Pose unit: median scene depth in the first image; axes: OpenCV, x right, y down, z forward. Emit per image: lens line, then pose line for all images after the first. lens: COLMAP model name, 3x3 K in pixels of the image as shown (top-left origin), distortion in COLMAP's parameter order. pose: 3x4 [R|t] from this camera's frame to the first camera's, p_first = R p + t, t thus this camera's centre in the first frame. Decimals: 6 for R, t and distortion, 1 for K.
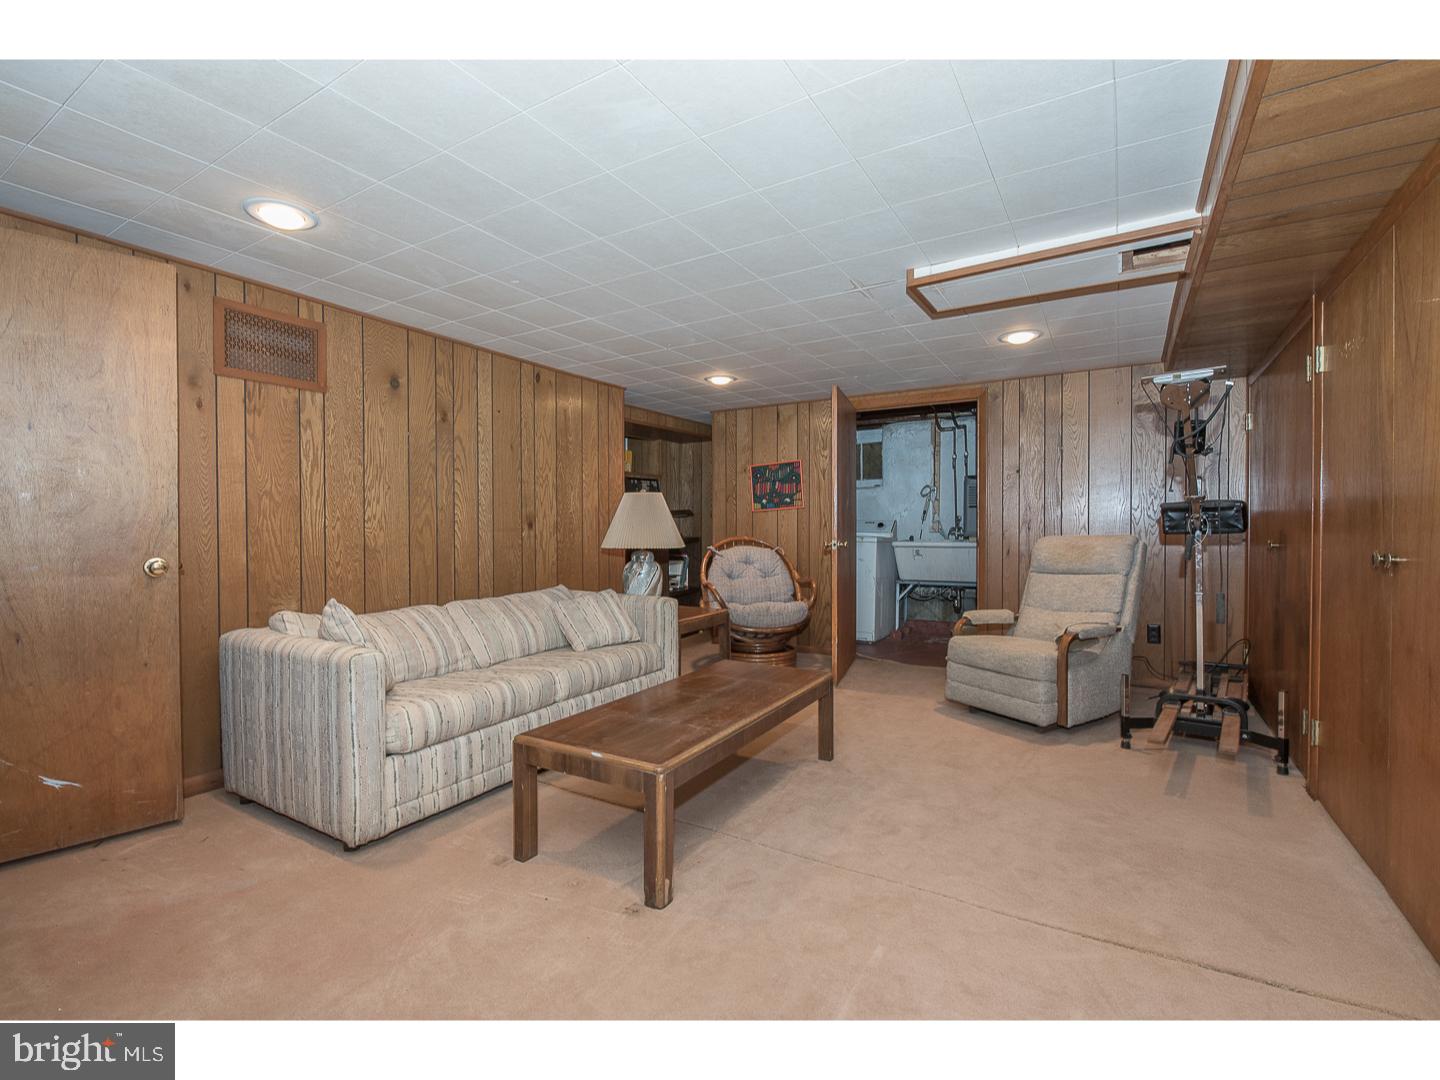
lens RADIAL K [[657.6, 0, 720.0], [0, 657.6, 540.0], [0, 0, 1]] dist [-0.013000, 0.000035]
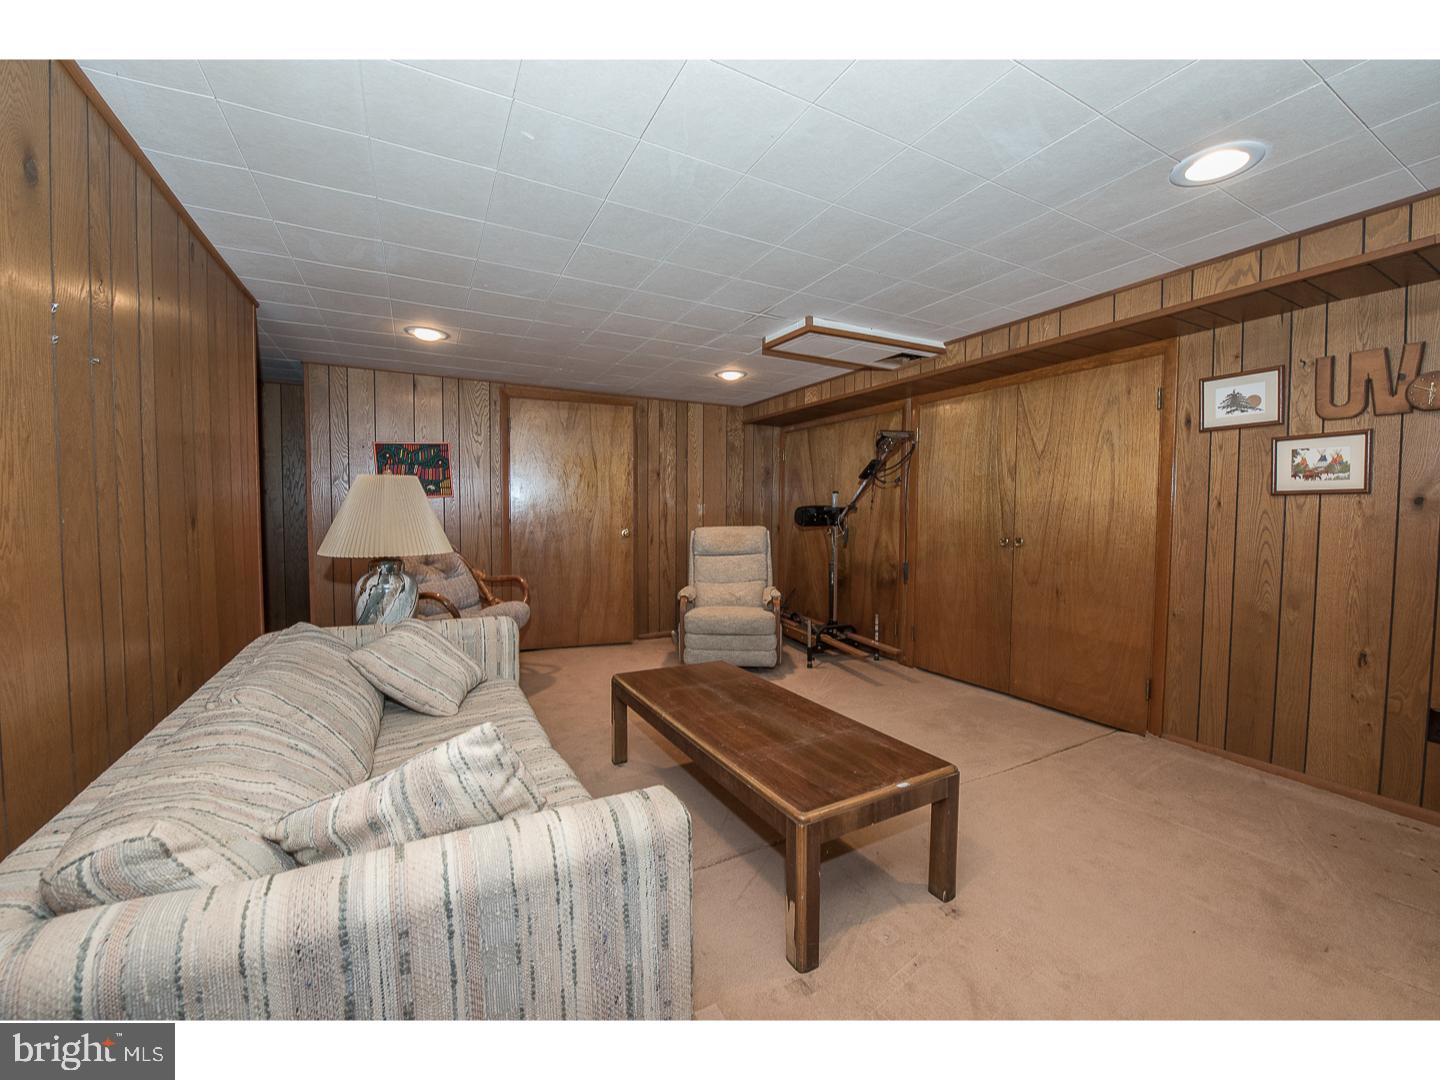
lens RADIAL K [[576.3, 0, 720.0], [0, 576.3, 540.0], [0, 0, 1]] dist [-0.001498, -0.000222]
pose [[0.500446, -0.038383, 0.864916, -0.530809], [0.006702, 0.999159, 0.040463, -0.029316], [-0.865742, -0.014453, 0.500283, 0.430510]]
